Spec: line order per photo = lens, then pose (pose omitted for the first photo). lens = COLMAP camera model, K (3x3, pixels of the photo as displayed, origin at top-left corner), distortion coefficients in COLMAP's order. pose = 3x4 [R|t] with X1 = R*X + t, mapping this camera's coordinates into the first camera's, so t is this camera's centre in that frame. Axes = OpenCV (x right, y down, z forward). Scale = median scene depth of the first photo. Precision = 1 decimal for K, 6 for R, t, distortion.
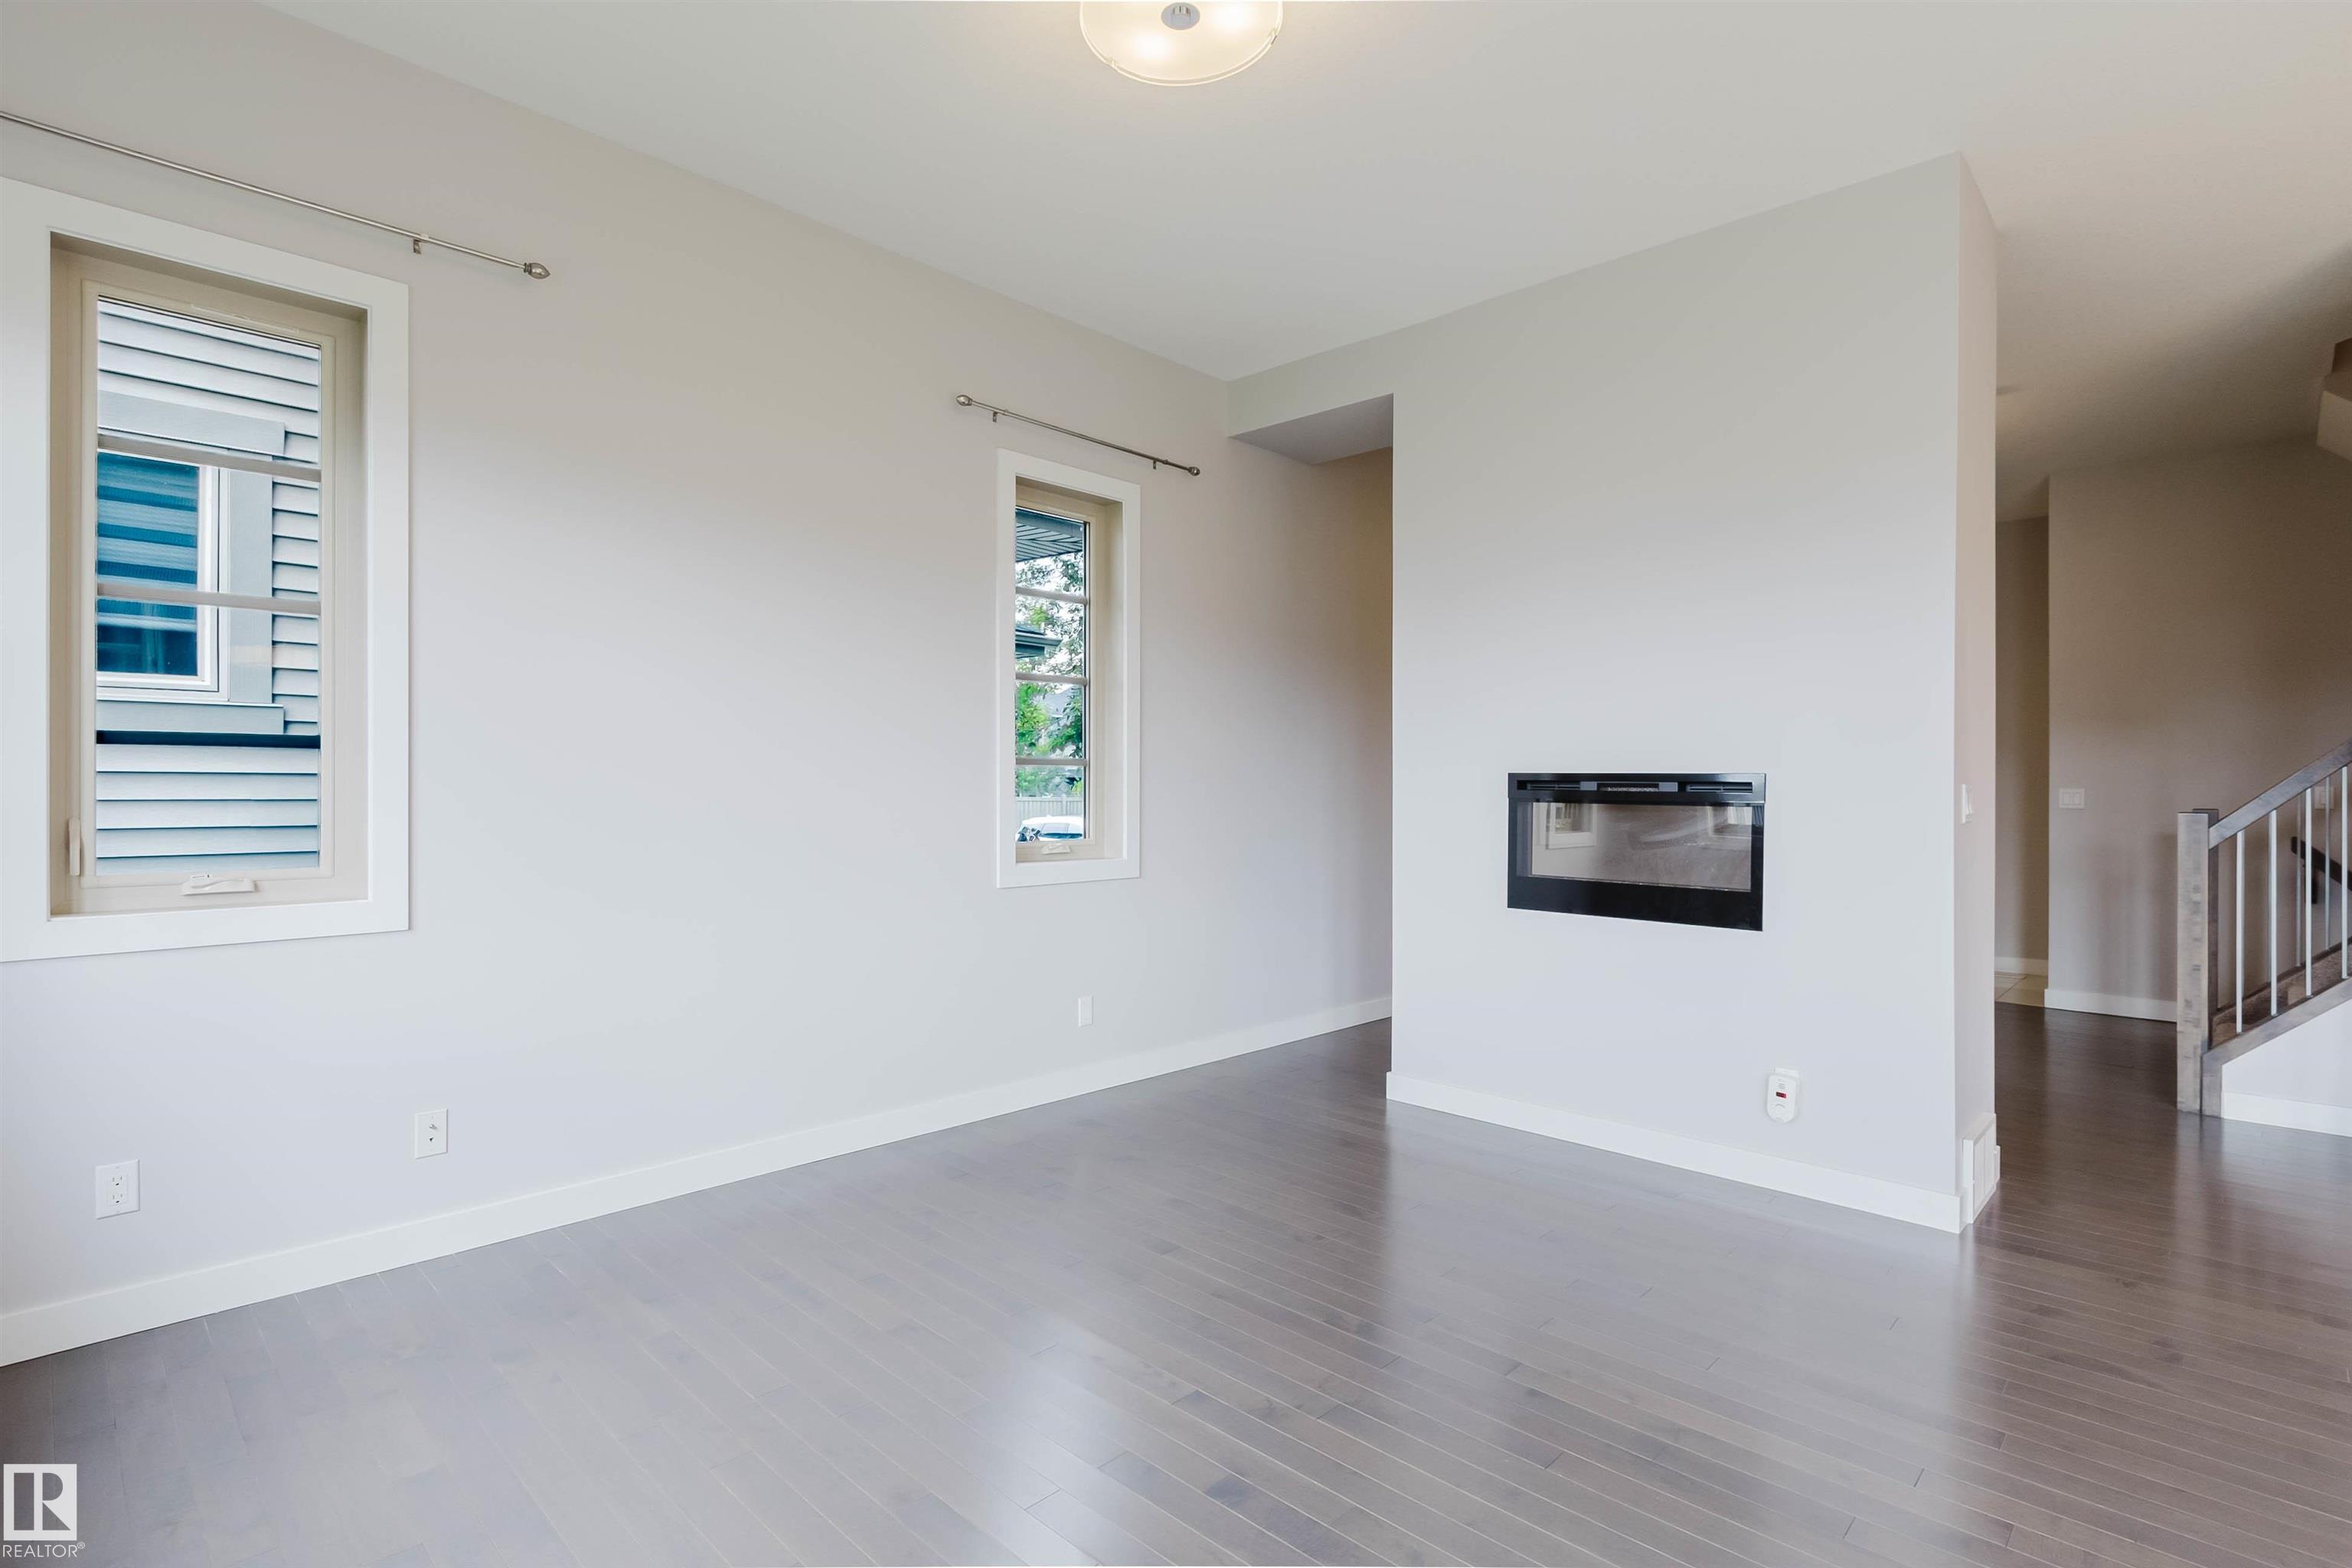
lens RADIAL K [[1113.5, 0, 1176.0], [0, 1113.5, 784.0], [0, 0, 1]] dist [-0.028266, 0.009020]
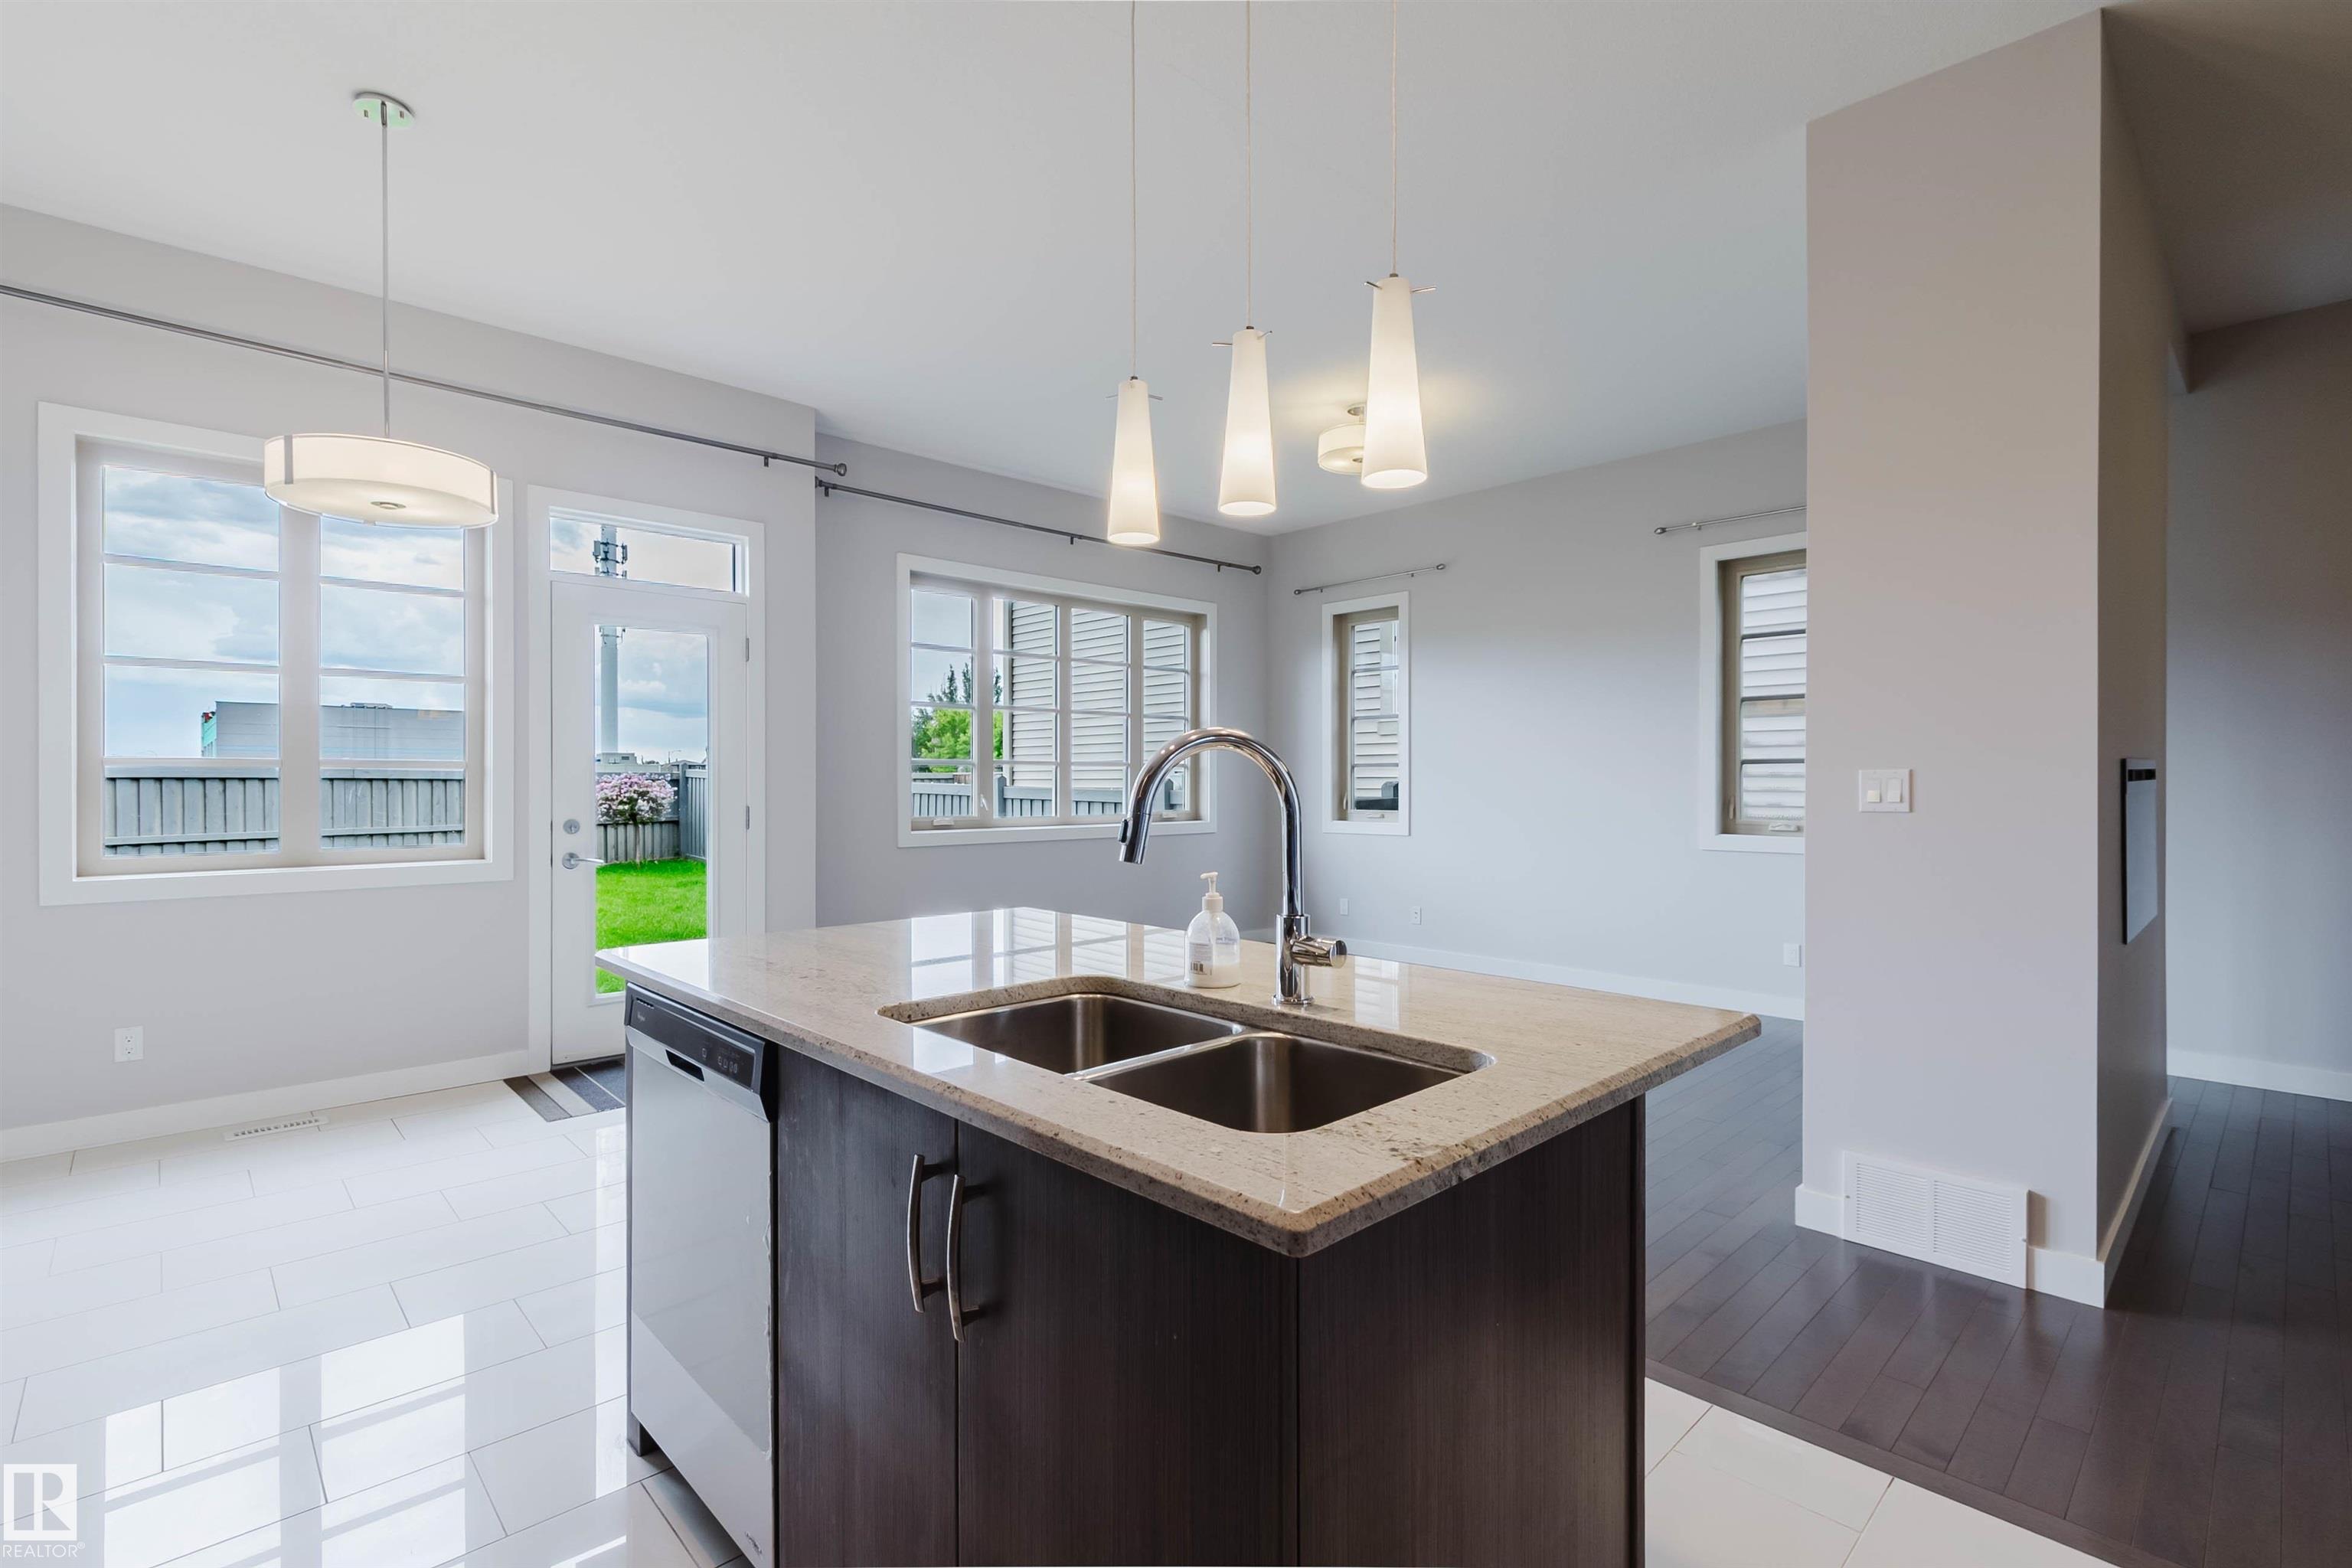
lens RADIAL K [[1072.4, 0, 1176.0], [0, 1072.4, 784.0], [0, 0, 1]] dist [0.002551, 0.000052]
pose [[-0.027758, -0.002866, -0.999611, 1.458720], [0.001894, 0.999994, -0.002919, 0.012473], [0.999613, -0.001974, -0.027753, 0.397516]]
